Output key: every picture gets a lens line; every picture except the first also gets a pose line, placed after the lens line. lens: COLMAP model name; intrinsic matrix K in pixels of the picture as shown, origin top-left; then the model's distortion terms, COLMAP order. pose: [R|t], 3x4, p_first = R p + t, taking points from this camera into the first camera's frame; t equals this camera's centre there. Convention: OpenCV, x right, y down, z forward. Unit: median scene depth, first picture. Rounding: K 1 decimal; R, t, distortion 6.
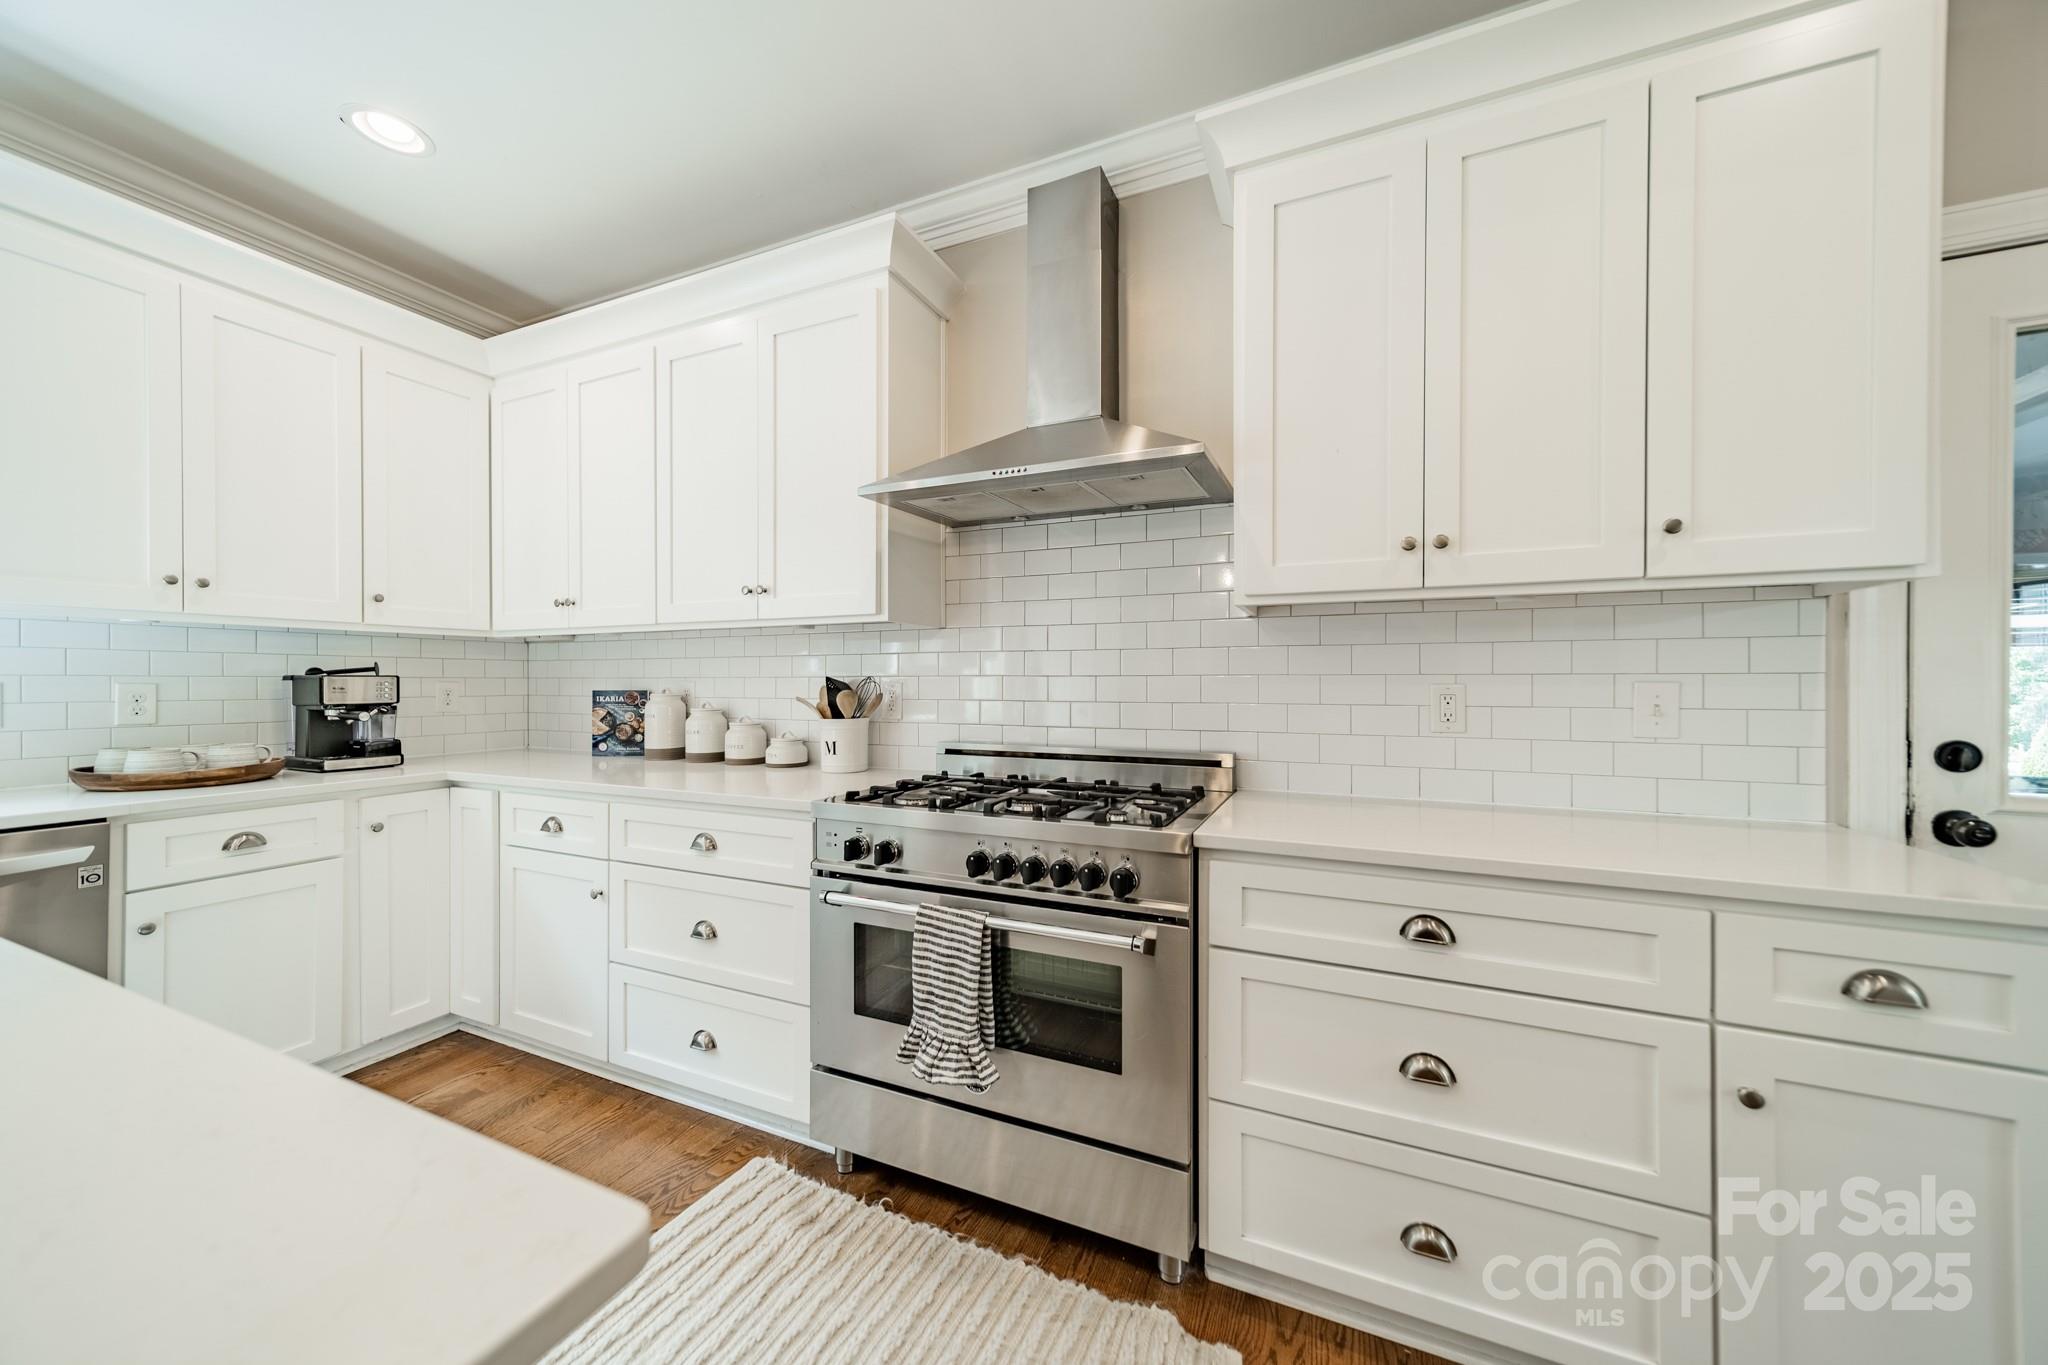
lens RADIAL K [[718.8, 0, 1015.3], [0, 718.8, 687.3], [0, 0, 1]] dist [0.008794, 0.000347]
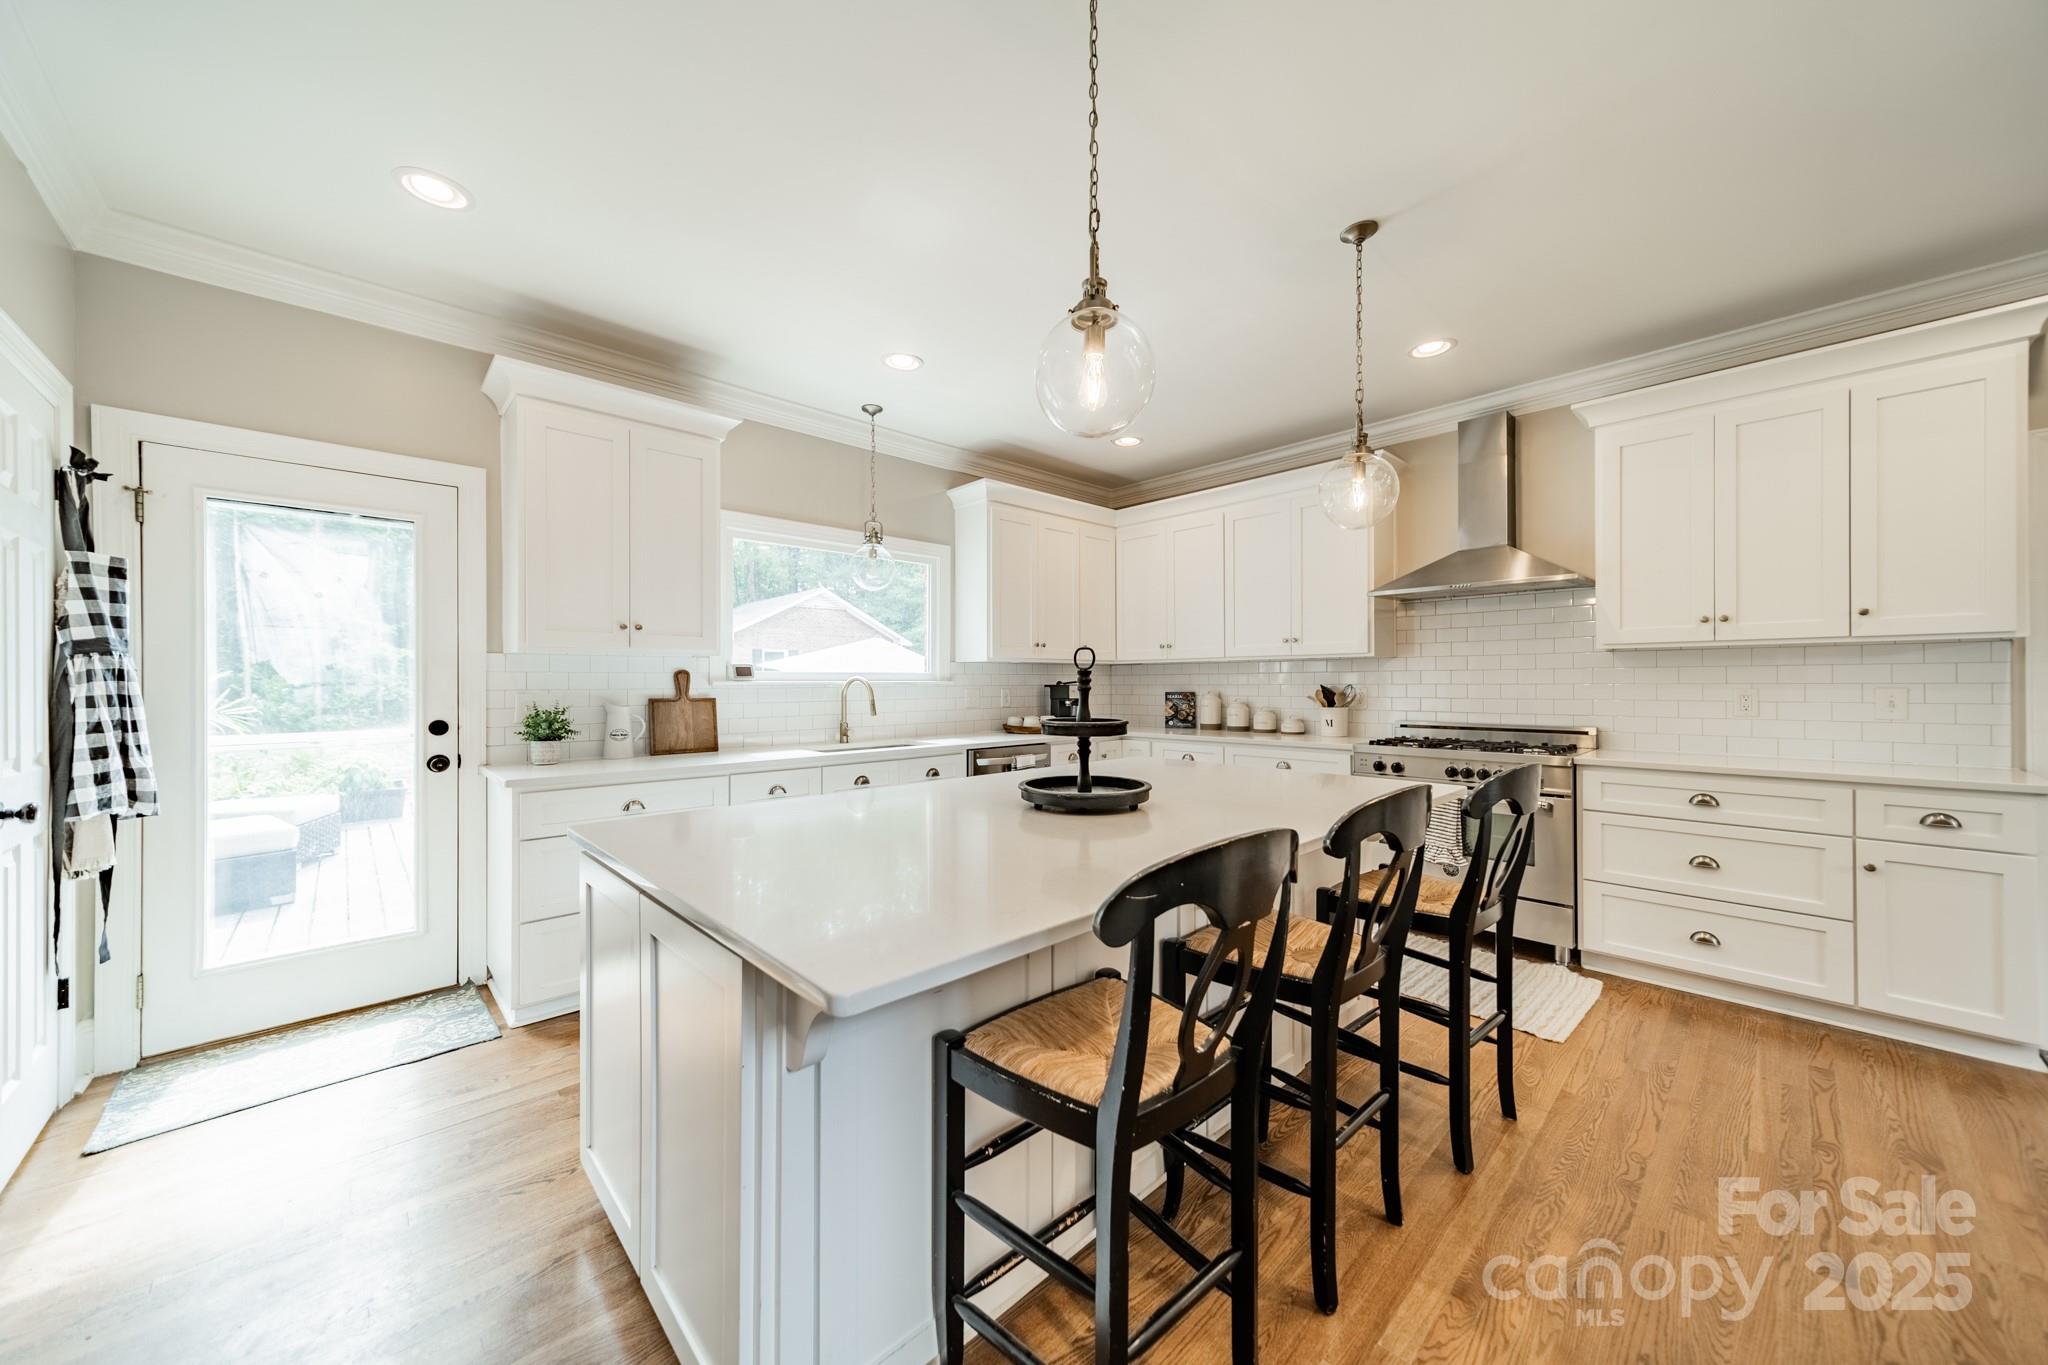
lens RADIAL K [[718.8, 0, 1019.0], [0, 718.8, 686.9], [0, 0, 1]] dist [0.008794, 0.000347]
pose [[0.929534, -0.001767, -0.368733, -0.424038], [0.001095, 0.999997, -0.002032, -0.008936], [0.368736, 0.001485, 0.929533, -1.386769]]
